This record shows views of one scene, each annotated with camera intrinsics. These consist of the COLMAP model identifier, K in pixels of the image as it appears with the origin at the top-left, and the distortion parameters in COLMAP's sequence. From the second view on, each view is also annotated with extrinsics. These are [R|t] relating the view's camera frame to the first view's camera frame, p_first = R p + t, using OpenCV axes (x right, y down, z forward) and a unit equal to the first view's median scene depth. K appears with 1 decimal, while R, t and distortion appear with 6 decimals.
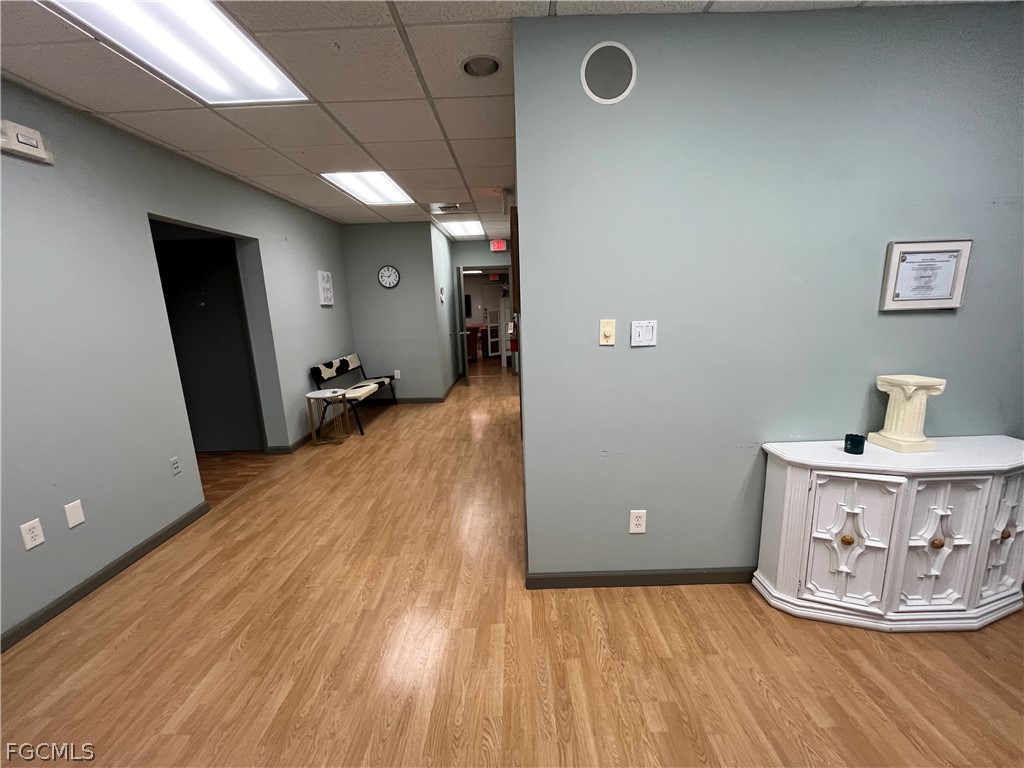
lens RADIAL K [[414.7, 0, 515.1], [0, 414.7, 384.0], [0, 0, 1]] dist [-0.003947, -0.000475]
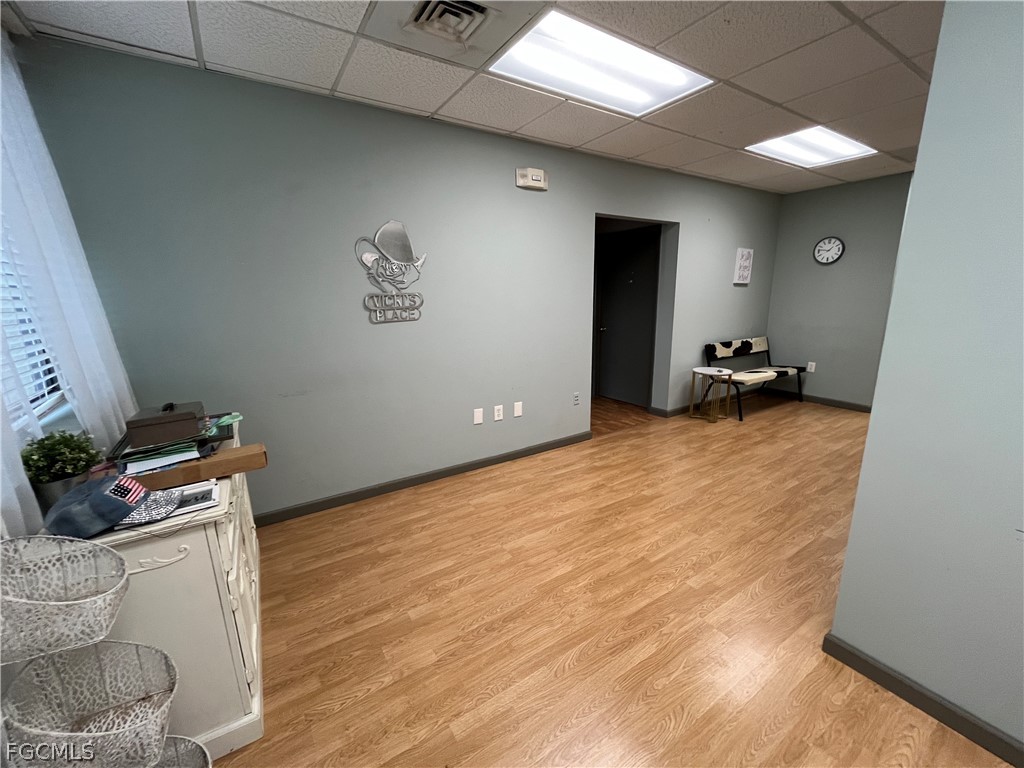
lens RADIAL K [[414.7, 0, 510.8], [0, 414.7, 384.5], [0, 0, 1]] dist [-0.003947, -0.000475]
pose [[0.538532, 0.206431, -0.816927, 0.167966], [-0.167590, 0.976396, 0.136250, -0.000675], [0.825770, 0.063534, 0.560416, 0.032534]]
